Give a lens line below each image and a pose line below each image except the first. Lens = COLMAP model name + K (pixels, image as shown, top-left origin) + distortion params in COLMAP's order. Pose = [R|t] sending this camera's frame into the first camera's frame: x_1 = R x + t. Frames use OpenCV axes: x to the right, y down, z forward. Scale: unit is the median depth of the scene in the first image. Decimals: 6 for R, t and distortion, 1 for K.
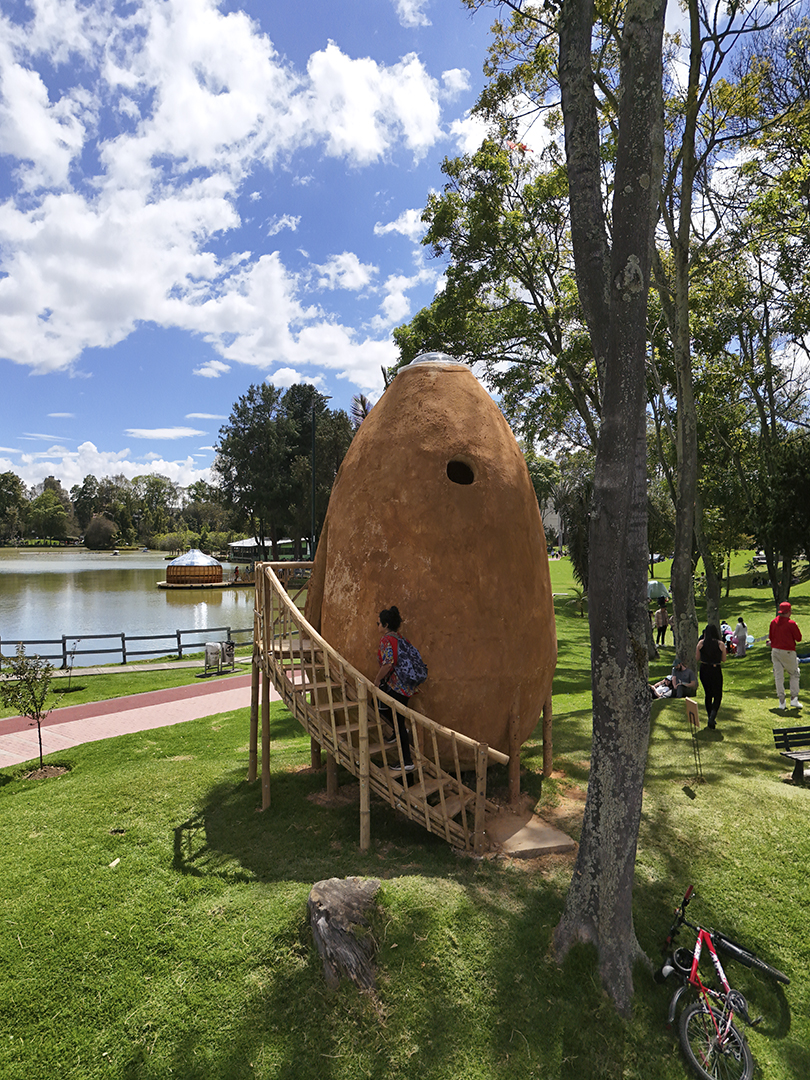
lens RADIAL K [[793.1, 0, 401.2], [0, 793.1, 534.0], [0, 0, 1]] dist [0.071617, -0.060839]
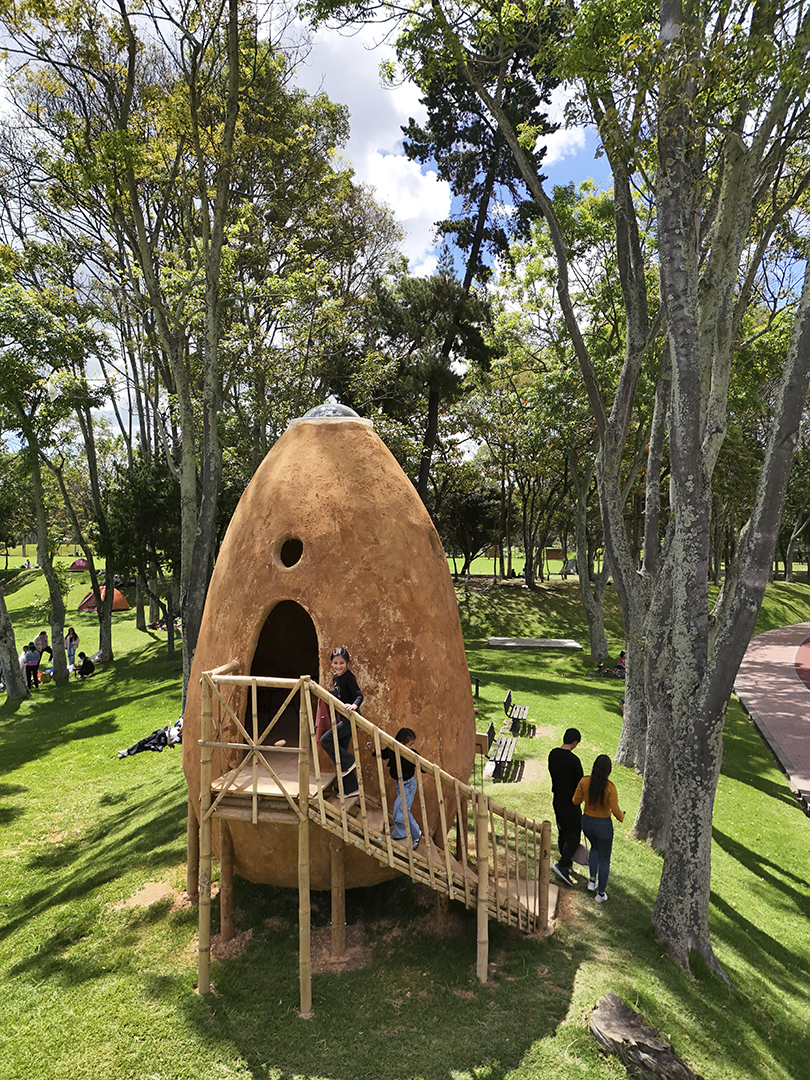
lens RADIAL K [[793.1, 0, 398.2], [0, 793.1, 535.4], [0, 0, 1]] dist [0.071617, -0.060839]
pose [[0.501967, -0.004105, 0.864877, -0.778950], [-0.001405, 0.999984, 0.005562, -0.098849], [-0.864885, -0.004008, 0.501953, 0.565574]]
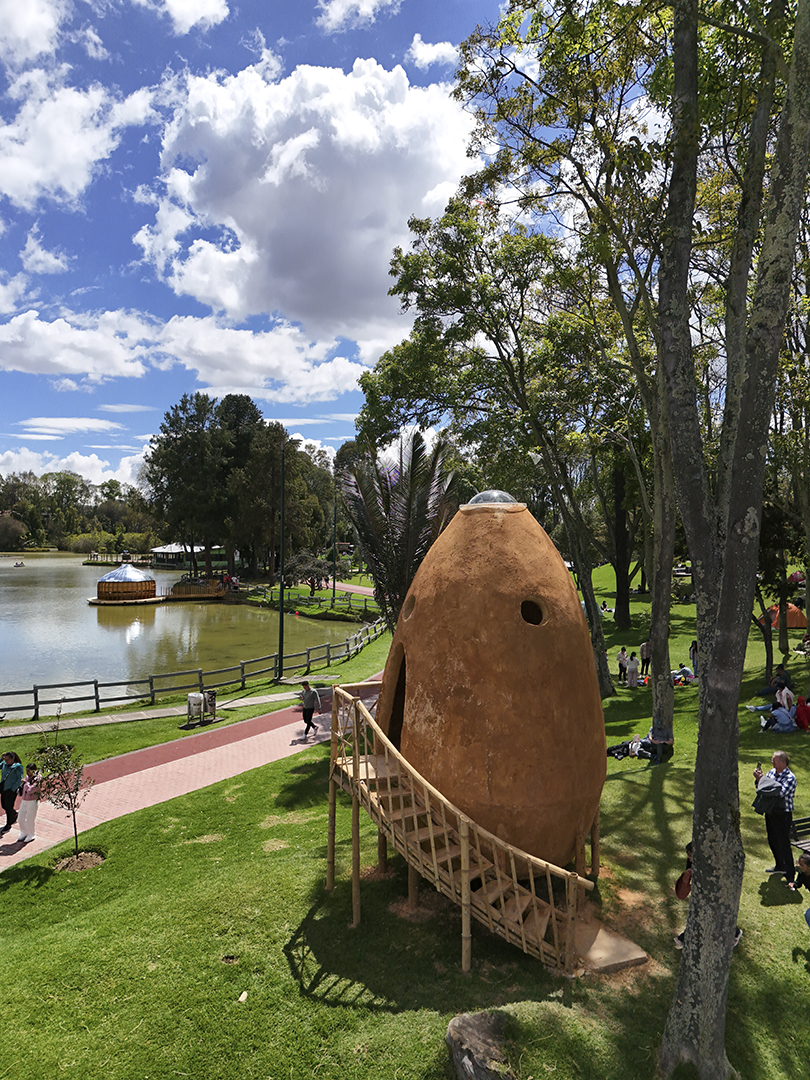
lens RADIAL K [[793.1, 0, 402.9], [0, 793.1, 534.4], [0, 0, 1]] dist [0.071617, -0.060839]
pose [[0.994455, 0.002005, 0.105145, -0.225472], [-0.002557, 0.999984, 0.005118, -0.194930], [-0.105133, -0.005358, 0.994444, -0.090867]]
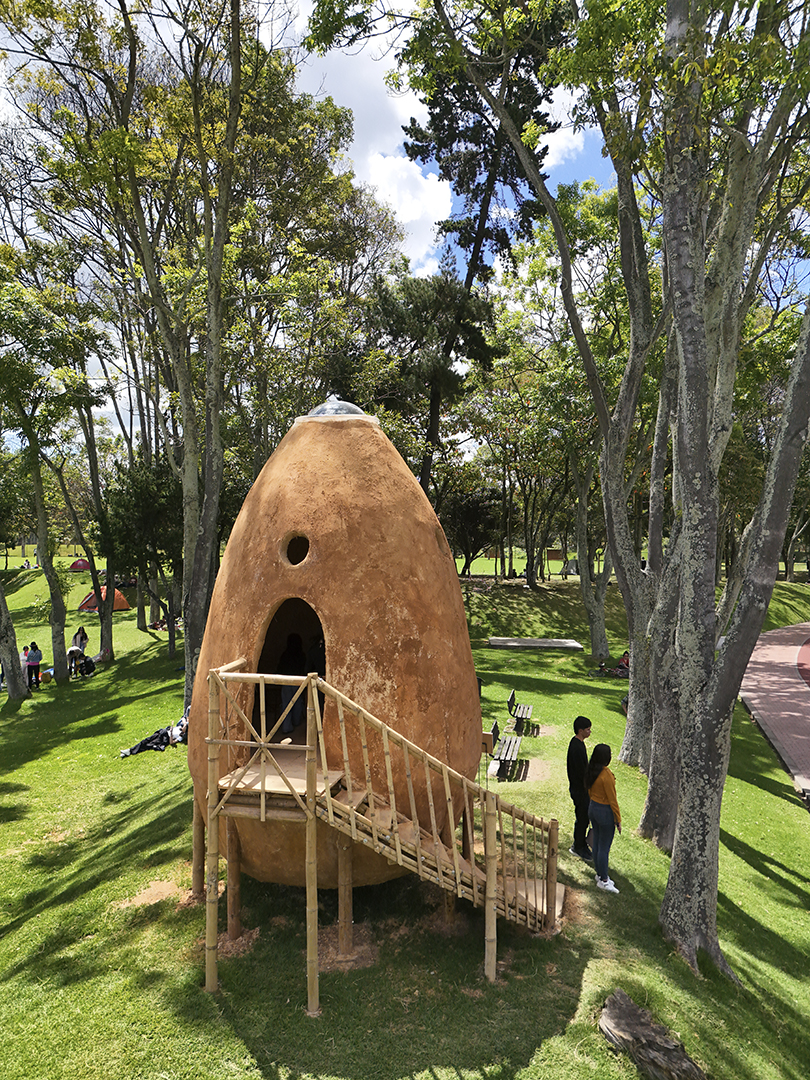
lens RADIAL K [[793.1, 0, 398.1], [0, 793.1, 535.3], [0, 0, 1]] dist [0.071617, -0.060839]
pose [[0.501639, -0.003254, 0.865071, -0.781184], [-0.001758, 0.999987, 0.004782, -0.095409], [-0.865075, -0.003920, 0.501627, 0.573639]]
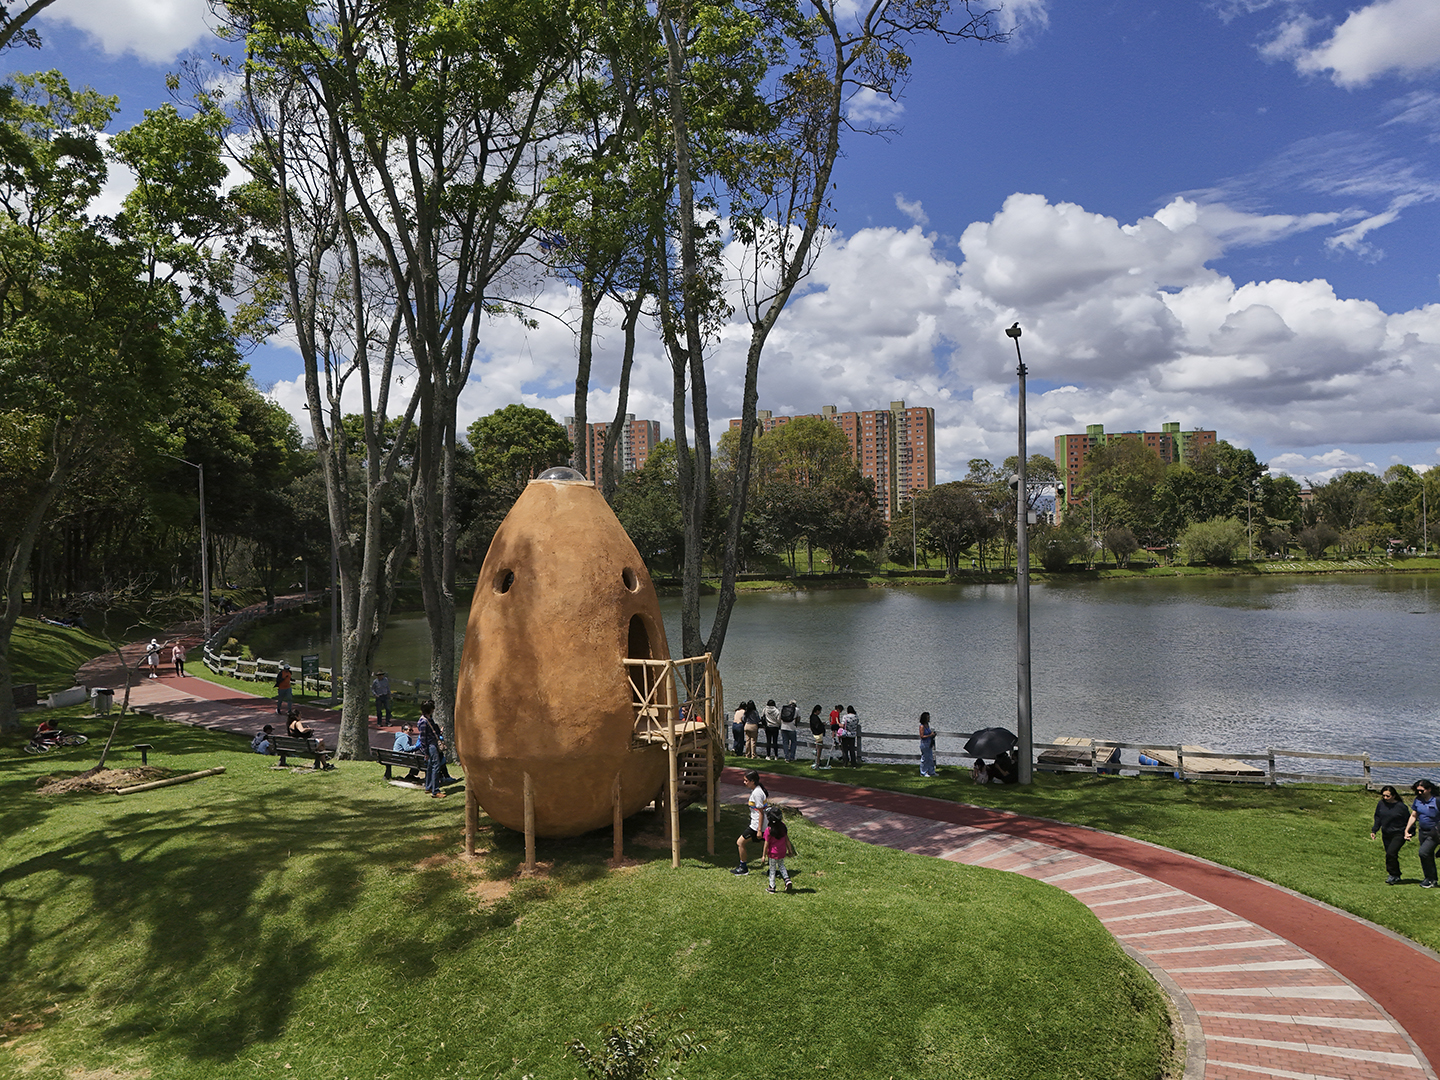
lens RADIAL K [[1057.5, 0, 724.2], [0, 1057.5, 538.7], [0, 0, 1]] dist [0.071617, -0.060839]
pose [[-0.646223, 0.004882, 0.763133, -1.445227], [0.013083, 0.999903, 0.004681, -0.146543], [-0.763036, 0.013009, -0.646225, 2.061148]]
